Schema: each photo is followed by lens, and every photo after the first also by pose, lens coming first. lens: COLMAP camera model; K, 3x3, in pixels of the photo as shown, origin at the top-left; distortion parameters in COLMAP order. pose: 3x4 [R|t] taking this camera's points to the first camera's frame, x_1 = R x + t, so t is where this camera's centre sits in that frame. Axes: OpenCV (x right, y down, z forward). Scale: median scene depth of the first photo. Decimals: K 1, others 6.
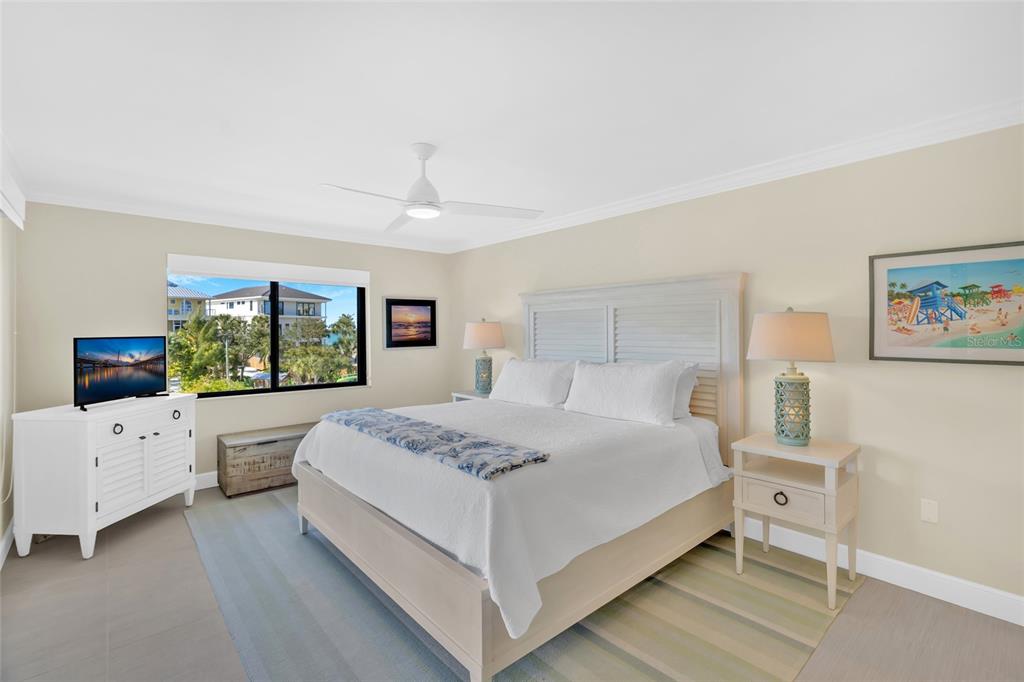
lens RADIAL K [[463.9, 0, 510.1], [0, 463.9, 324.8], [0, 0, 1]] dist [-0.005532, 0.000185]
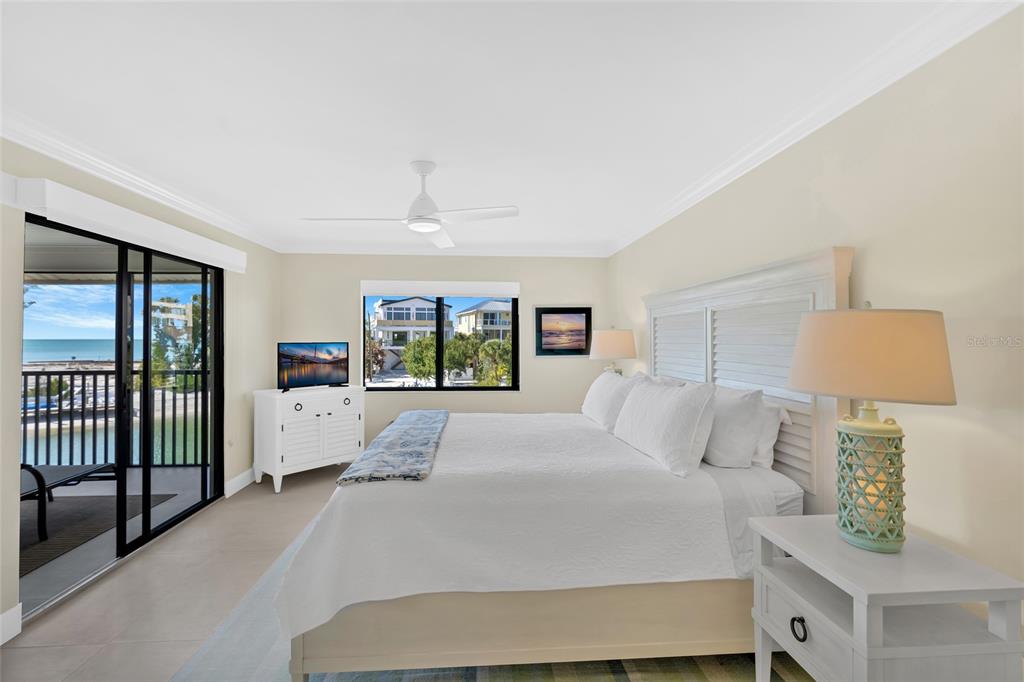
lens RADIAL K [[463.9, 0, 510.1], [0, 463.9, 324.8], [0, 0, 1]] dist [-0.005532, 0.000185]
pose [[0.794681, -0.013973, -0.606867, 0.442254], [0.003550, 0.999825, -0.018372, 0.000424], [0.607017, 0.012445, 0.794591, 0.209237]]
